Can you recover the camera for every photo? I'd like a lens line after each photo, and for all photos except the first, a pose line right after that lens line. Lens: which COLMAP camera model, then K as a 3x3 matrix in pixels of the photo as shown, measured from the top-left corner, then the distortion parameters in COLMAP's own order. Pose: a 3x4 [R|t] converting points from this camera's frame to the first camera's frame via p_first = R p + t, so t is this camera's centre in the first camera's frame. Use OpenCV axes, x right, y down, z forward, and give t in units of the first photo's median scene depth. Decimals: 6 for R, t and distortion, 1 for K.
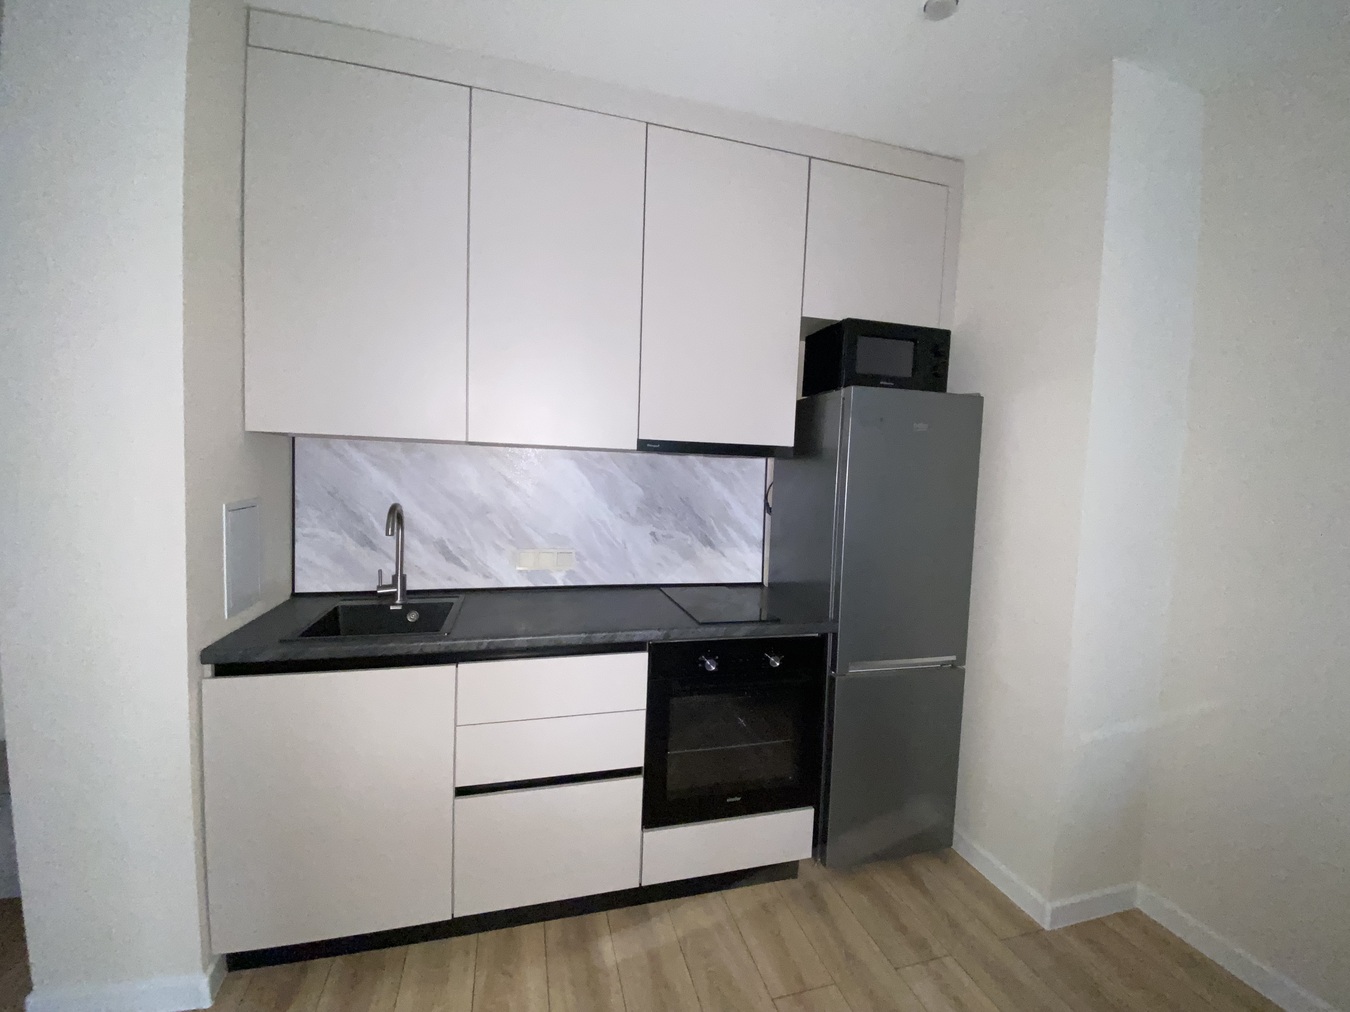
lens RADIAL K [[552.0, 0, 671.0], [0, 552.0, 507.0], [0, 0, 1]] dist [0.041380, -0.025145]
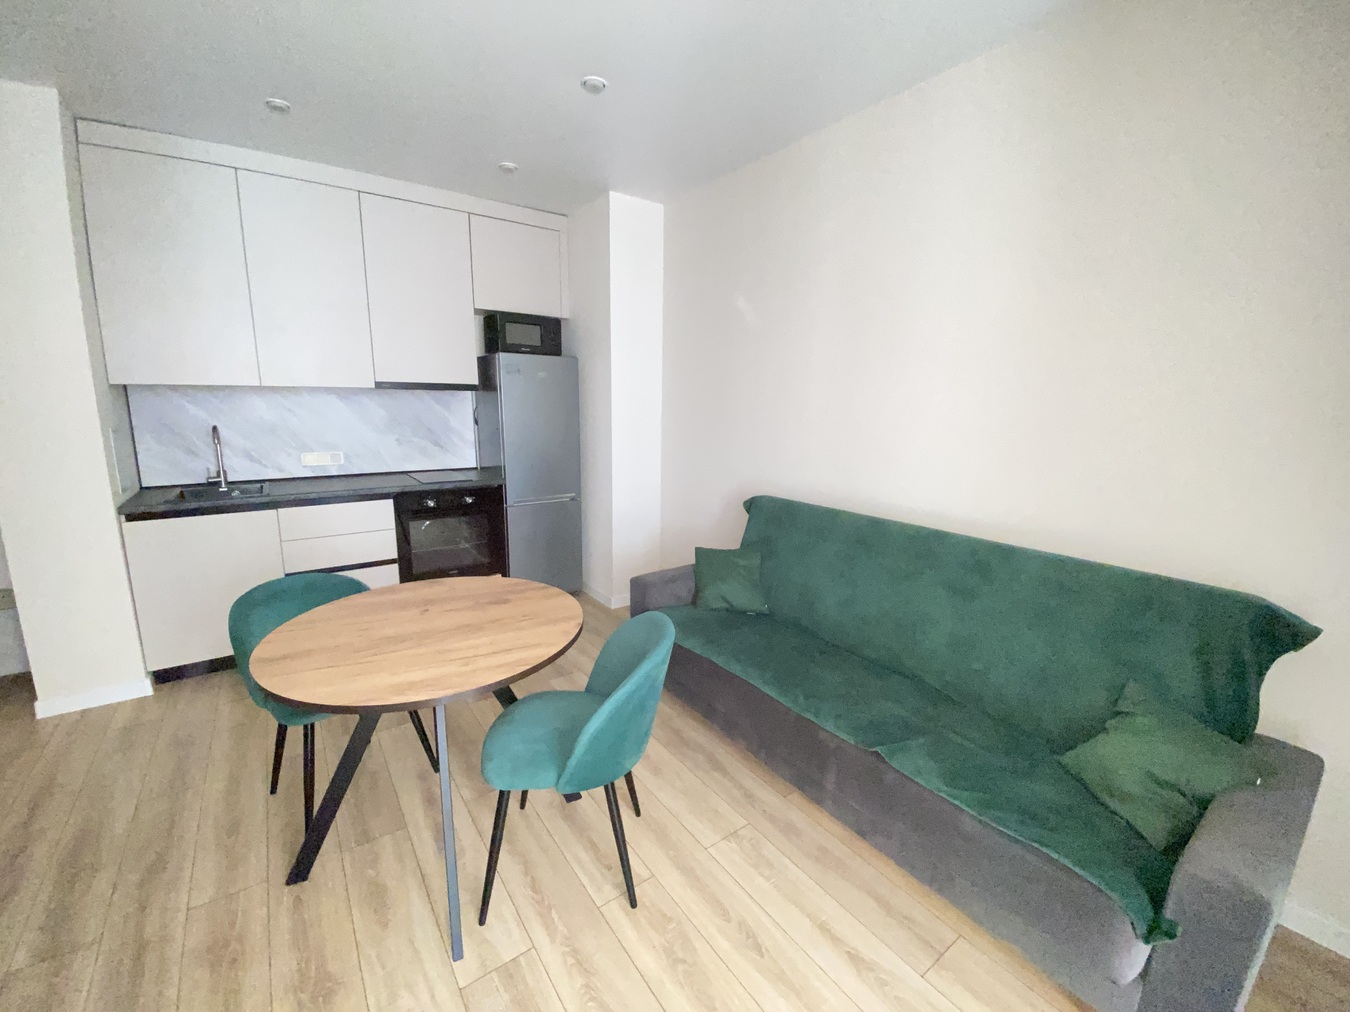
lens RADIAL K [[546.7, 0, 679.3], [0, 546.7, 503.4], [0, 0, 1]] dist [-0.000841, -0.000326]
pose [[0.933693, -0.094162, 0.345471, 0.197056], [0.047157, 0.988737, 0.142042, 0.051614], [-0.354955, -0.116333, 0.927617, -0.942829]]
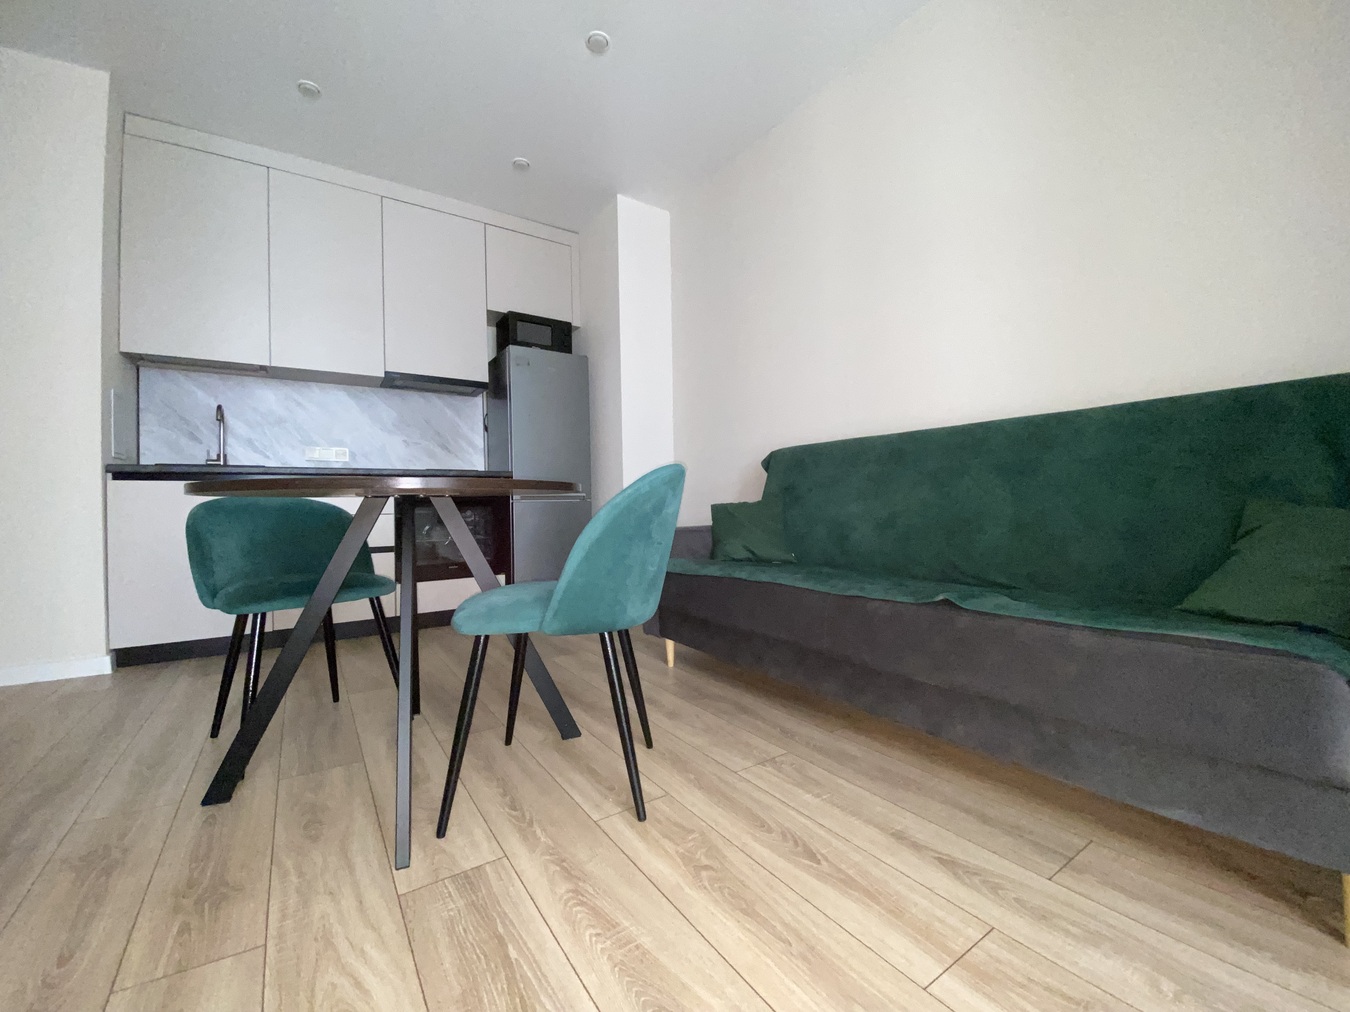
lens RADIAL K [[544.7, 0, 678.8], [0, 544.7, 499.4], [0, 0, 1]] dist [-0.001722, -0.000371]
pose [[0.942677, -0.061061, 0.328072, 0.217757], [0.079983, 0.995803, -0.044481, 0.411935], [-0.323979, 0.068171, 0.943605, -0.853614]]
